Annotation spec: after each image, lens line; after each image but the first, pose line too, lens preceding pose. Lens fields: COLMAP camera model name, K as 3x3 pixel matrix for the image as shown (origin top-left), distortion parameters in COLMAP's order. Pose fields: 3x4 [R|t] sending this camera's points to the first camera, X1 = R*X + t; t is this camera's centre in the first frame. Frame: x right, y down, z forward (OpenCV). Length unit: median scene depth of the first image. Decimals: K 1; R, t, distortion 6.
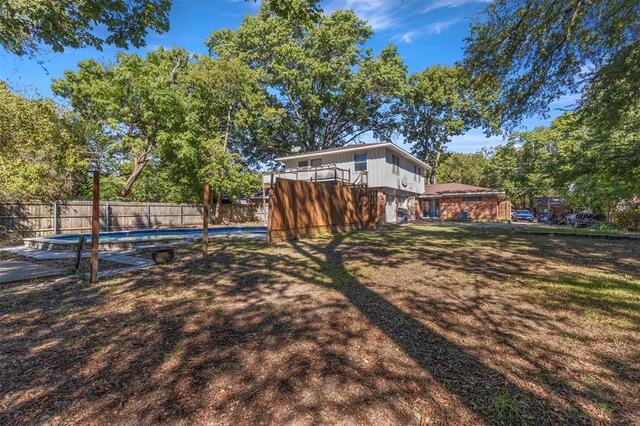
lens RADIAL K [[295.7, 0, 320.0], [0, 295.7, 213.1], [0, 0, 1]] dist [0.001001, 0.000259]
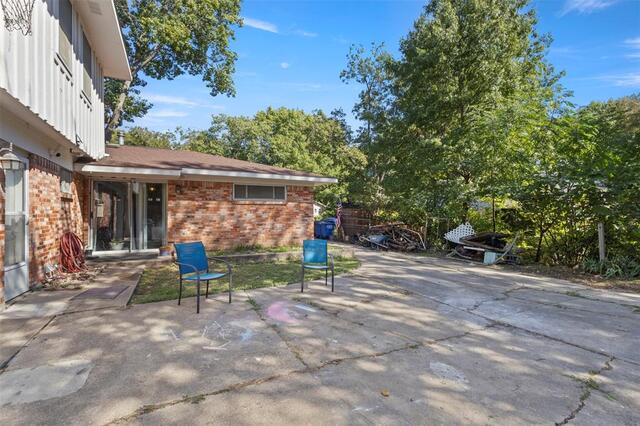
lens RADIAL K [[295.7, 0, 319.7], [0, 295.7, 213.8], [0, 0, 1]] dist [0.001001, 0.000259]
pose [[0.515455, 0.001509, 0.856915, 0.227605], [0.001650, 0.999995, -0.002753, -0.019106], [-0.856915, 0.002833, 0.515450, 0.702923]]
